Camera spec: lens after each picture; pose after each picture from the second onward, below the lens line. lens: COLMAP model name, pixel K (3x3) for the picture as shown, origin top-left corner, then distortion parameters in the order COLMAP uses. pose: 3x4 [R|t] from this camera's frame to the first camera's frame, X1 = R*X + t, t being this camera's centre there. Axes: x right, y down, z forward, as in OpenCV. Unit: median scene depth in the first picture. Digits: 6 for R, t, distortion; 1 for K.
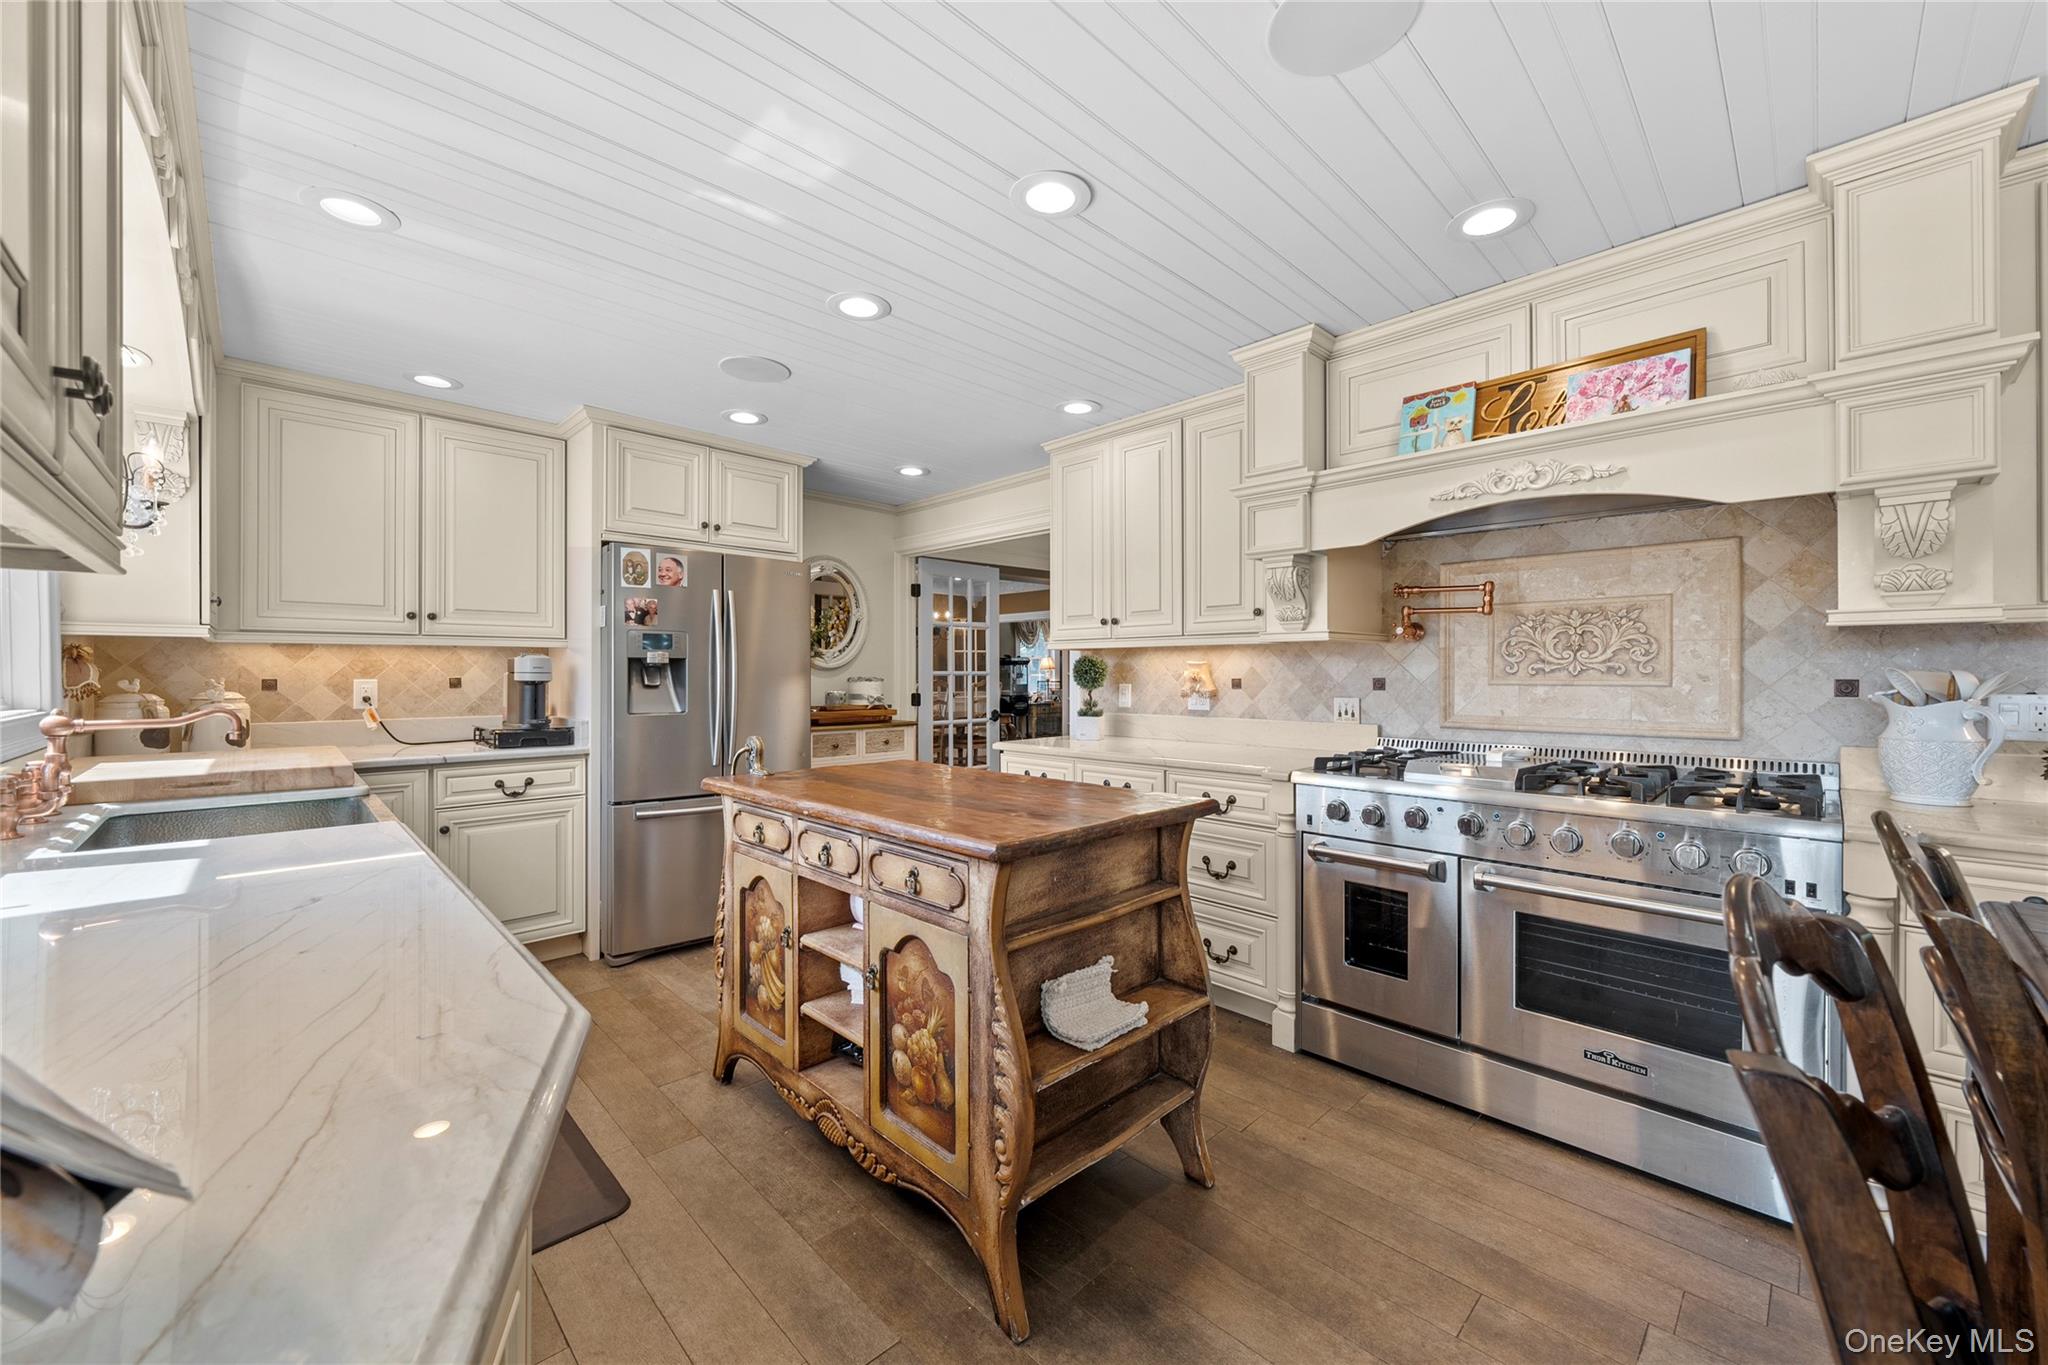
lens RADIAL K [[790.9, 0, 1012.3], [0, 790.9, 668.7], [0, 0, 1]] dist [-0.004560, 0.000053]
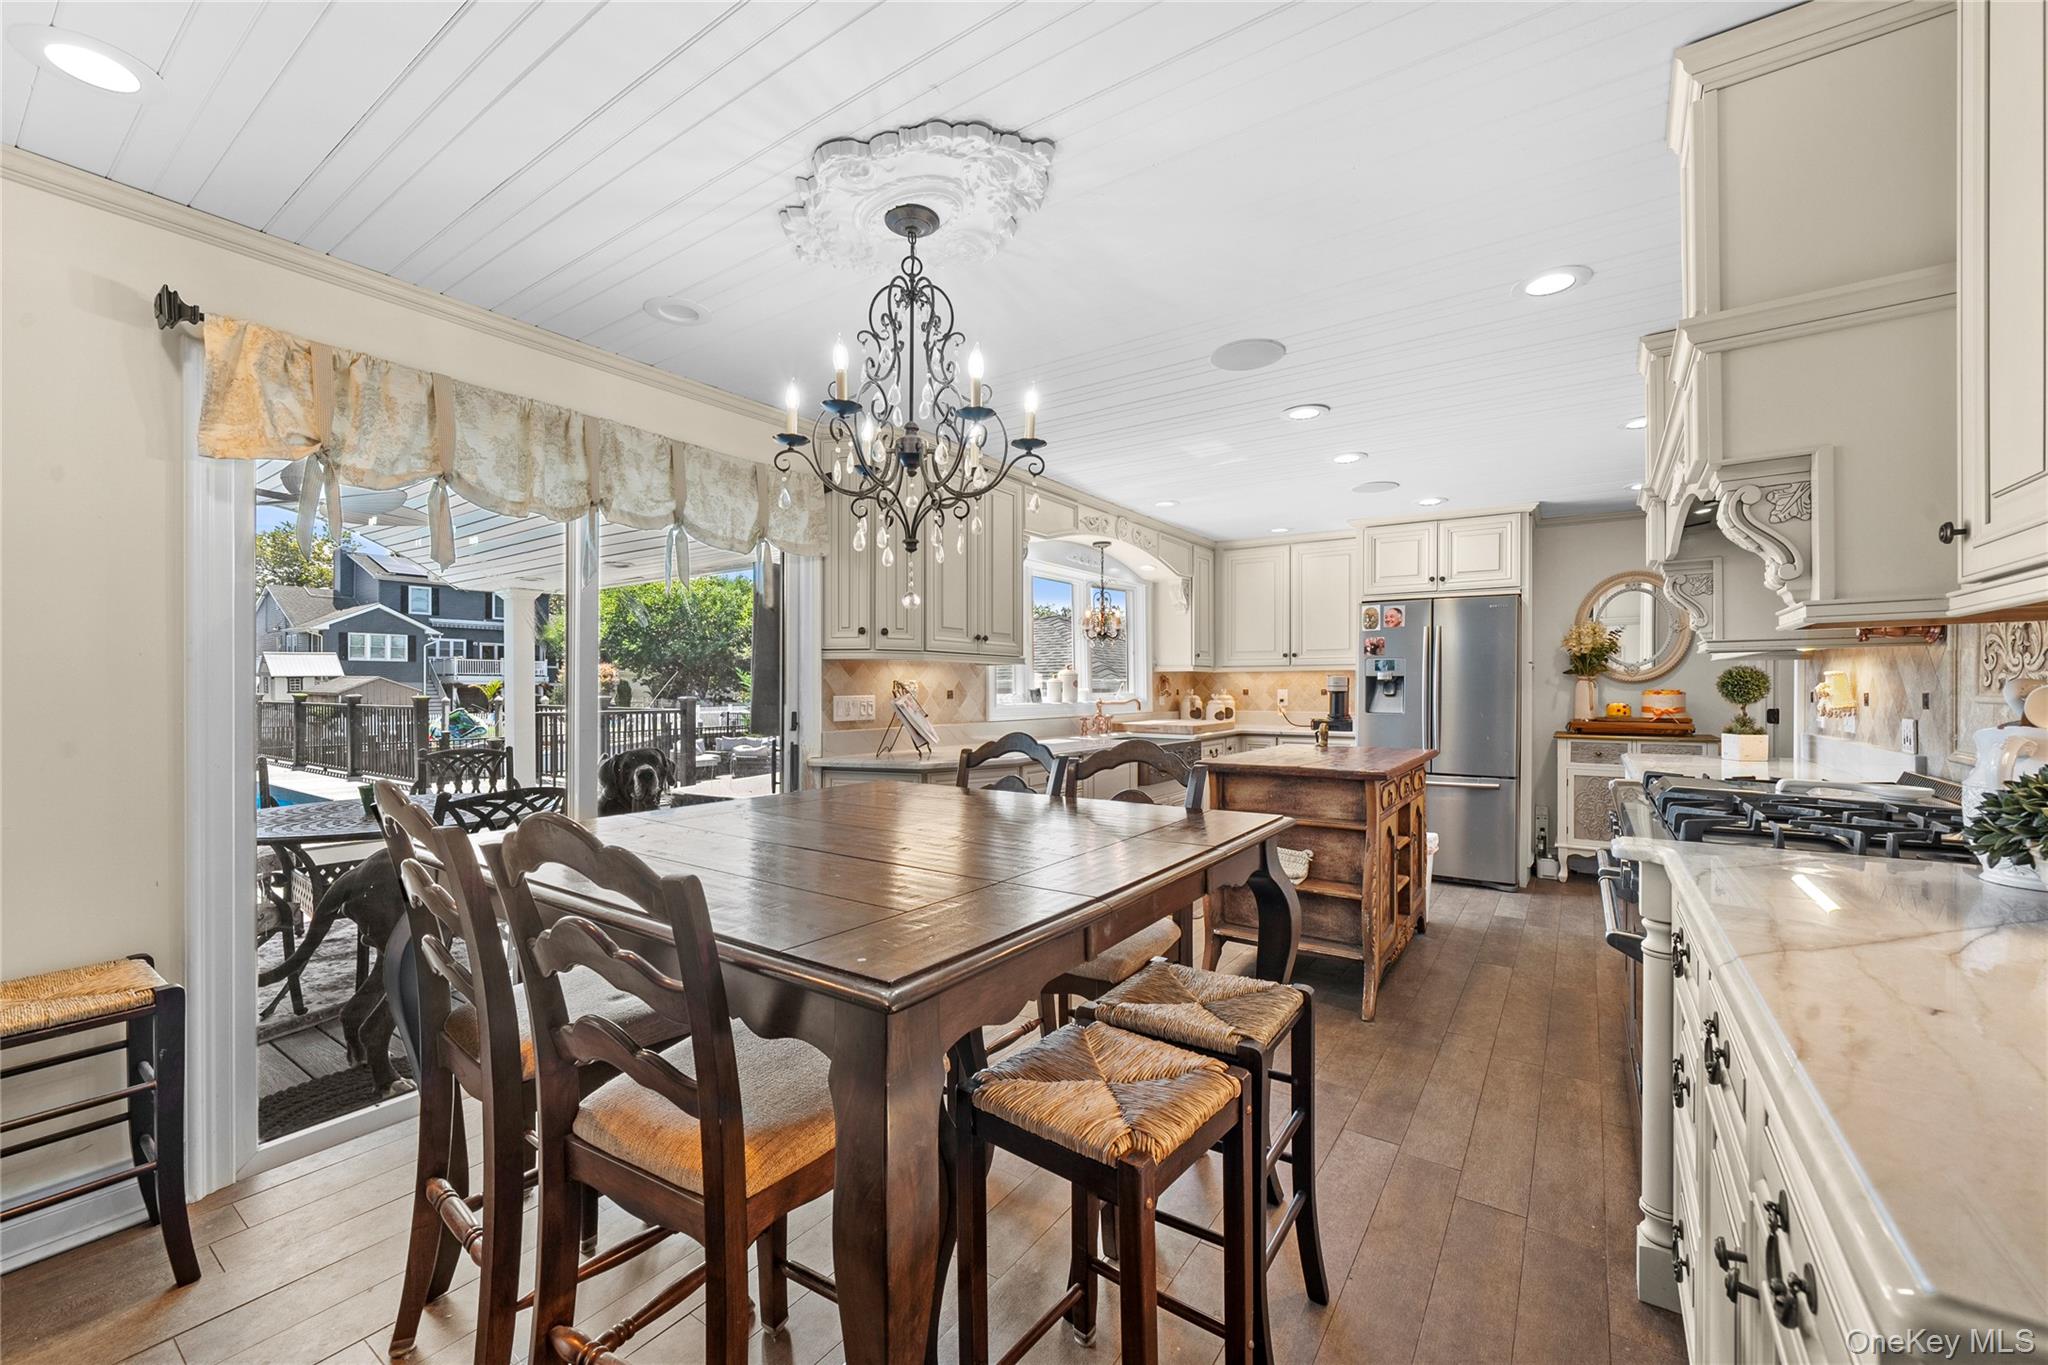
lens RADIAL K [[803.8, 0, 1031.7], [0, 803.8, 689.0], [0, 0, 1]] dist [0.000382, 0.000182]
pose [[0.208515, 0.002618, -0.978016, 1.117220], [0.006483, 0.999971, 0.004059, -0.000167], [0.977998, -0.007187, 0.208492, 0.028812]]
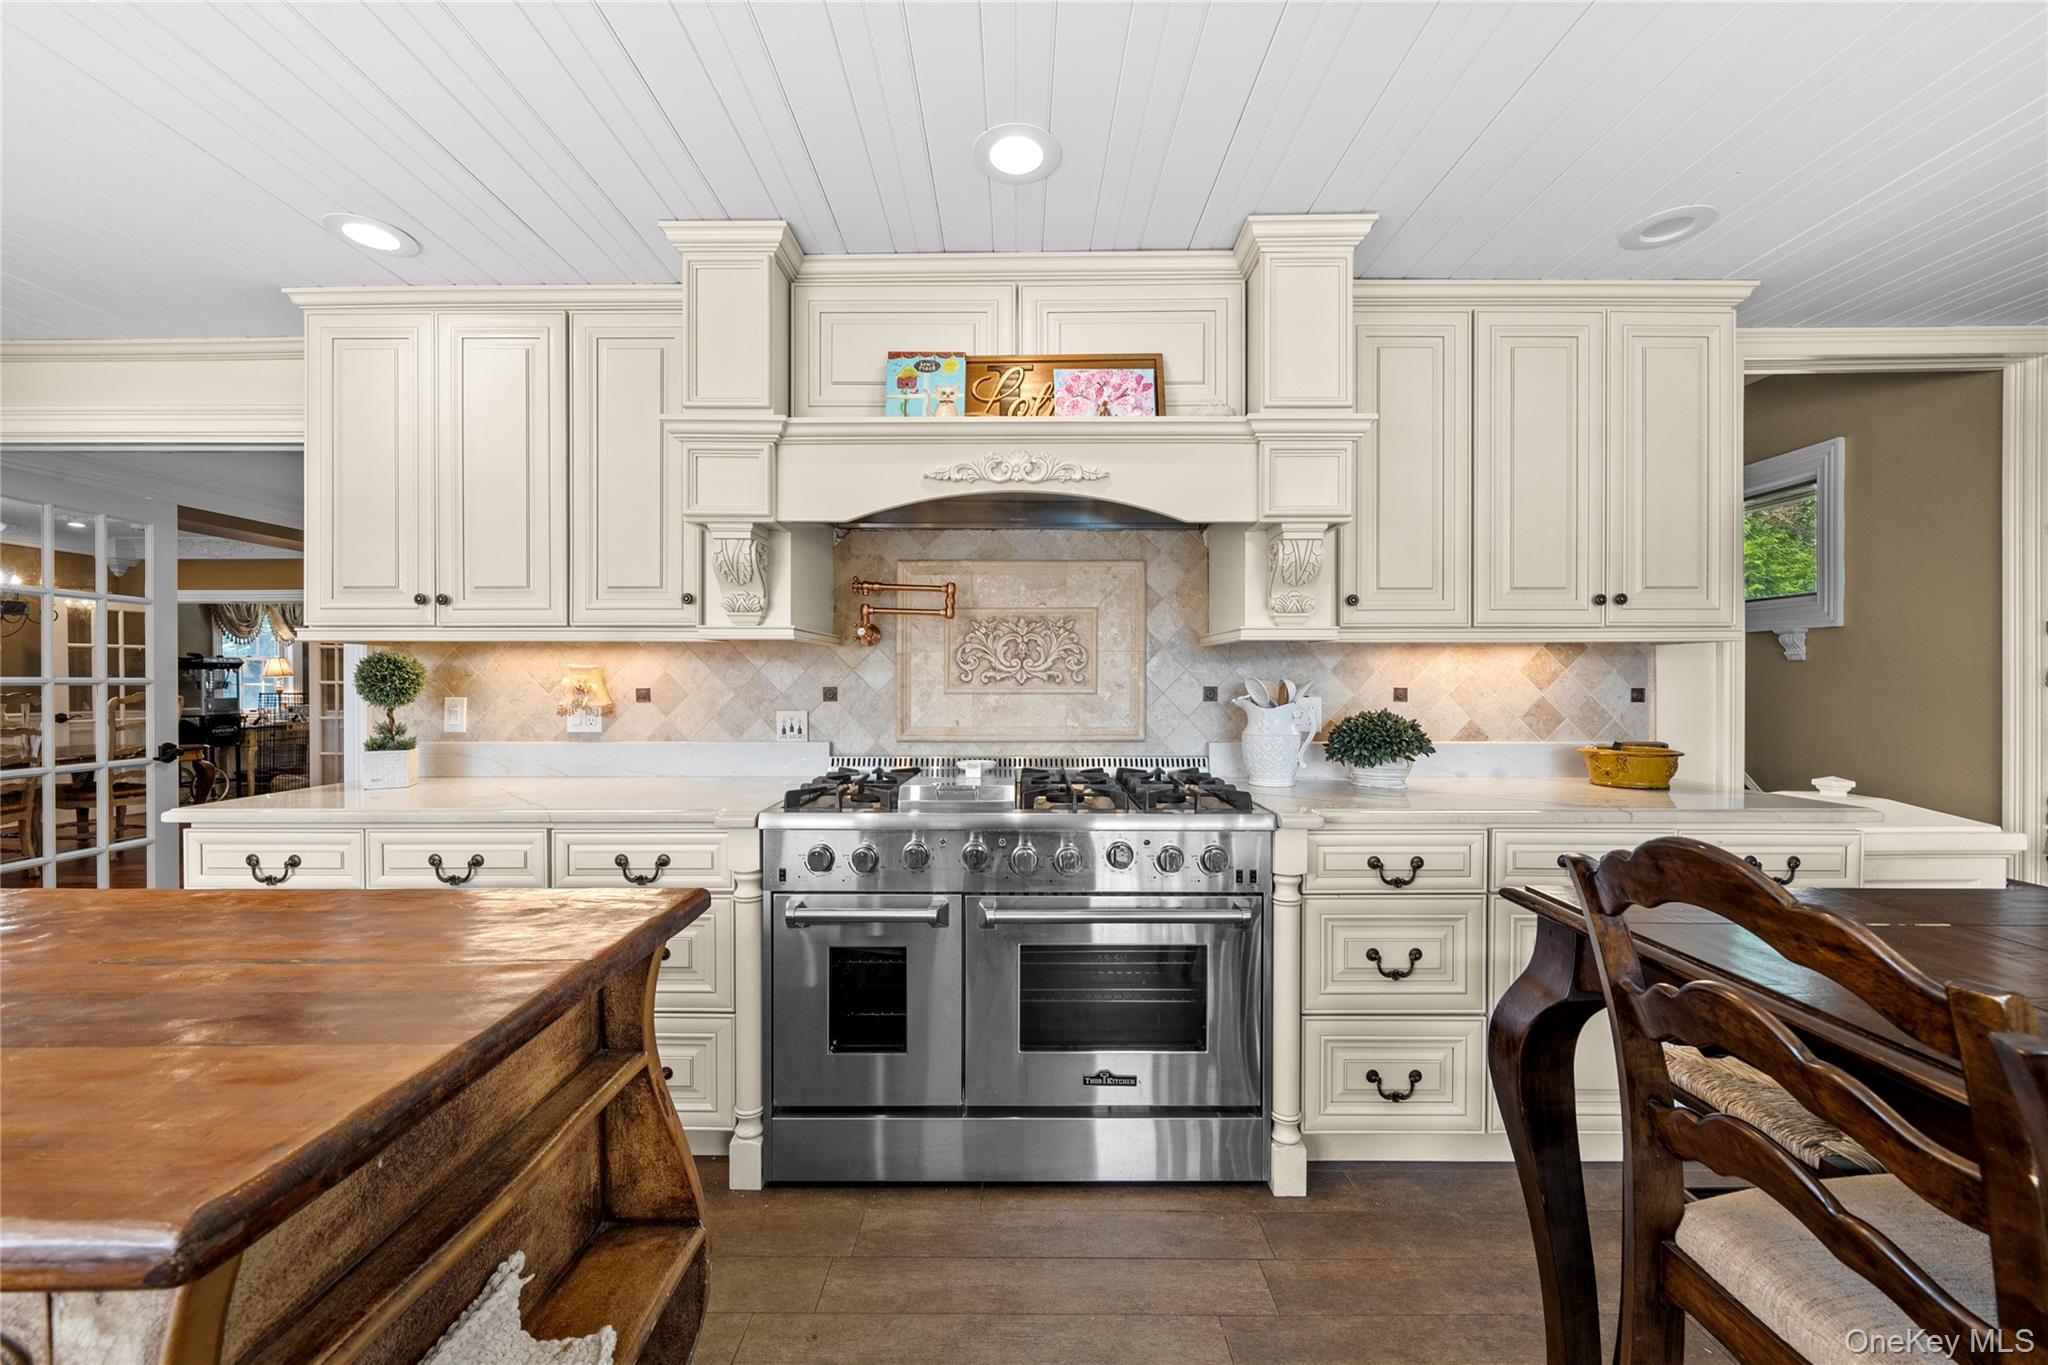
lens RADIAL K [[790.9, 0, 1029.3], [0, 790.9, 684.3], [0, 0, 1]] dist [-0.004560, 0.000053]
pose [[0.689592, -0.001504, 0.724196, -0.006989], [-0.004594, 0.999969, 0.006451, 0.002683], [-0.724183, -0.007776, 0.689564, 0.281782]]
